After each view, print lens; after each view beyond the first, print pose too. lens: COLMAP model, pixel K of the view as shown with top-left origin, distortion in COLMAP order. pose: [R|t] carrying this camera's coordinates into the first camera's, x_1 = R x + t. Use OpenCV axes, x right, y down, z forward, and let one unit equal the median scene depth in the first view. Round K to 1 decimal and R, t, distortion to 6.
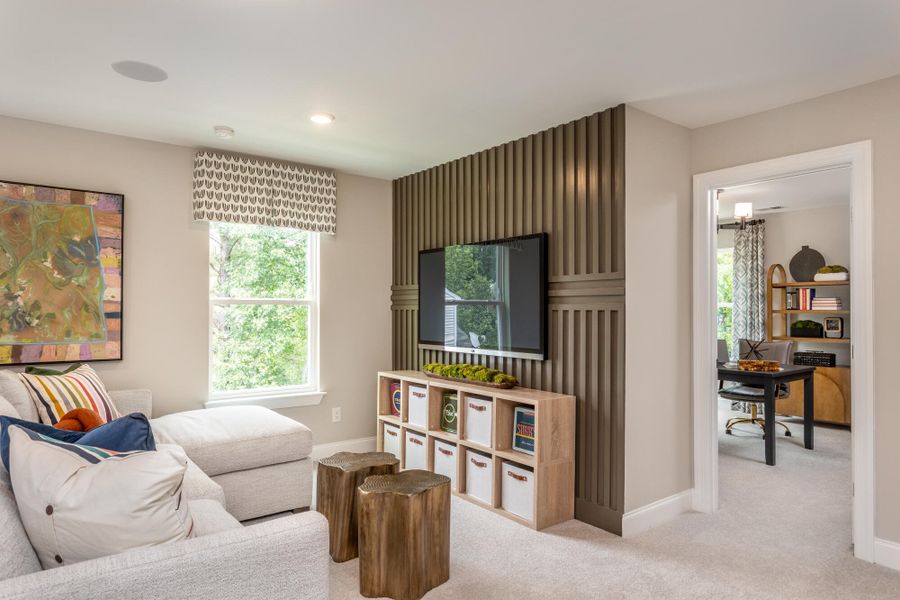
lens RADIAL K [[546.6, 0, 450.0], [0, 546.6, 300.0], [0, 0, 1]] dist [-0.001702, -0.000267]
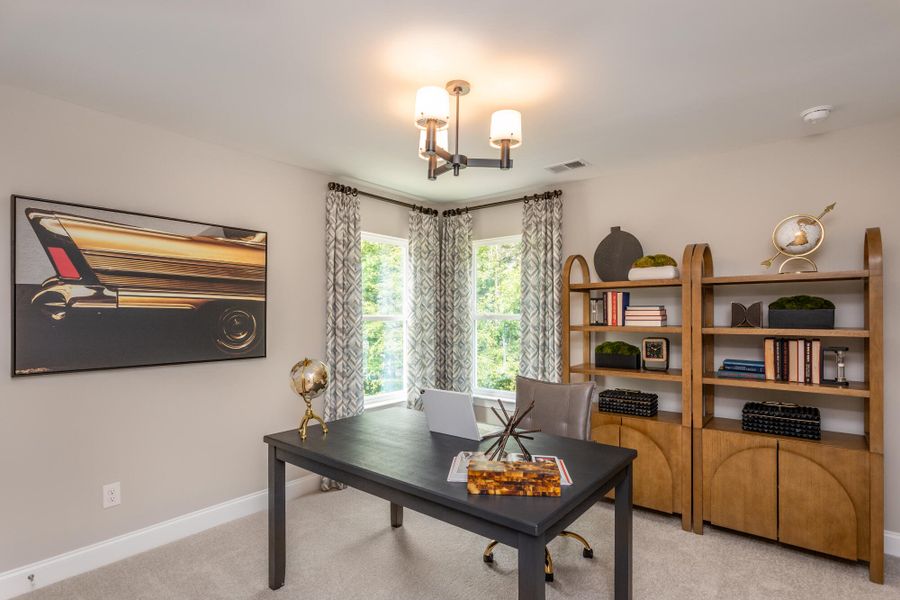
lens RADIAL K [[450.9, 0, 450.0], [0, 450.9, 308.4], [0, 0, 1]] dist [-0.039614, -0.000032]
pose [[0.973696, -0.001122, 0.227847, 0.331207], [0.000835, 0.999999, 0.001354, -0.002840], [-0.227849, -0.001129, 0.973696, 0.516109]]
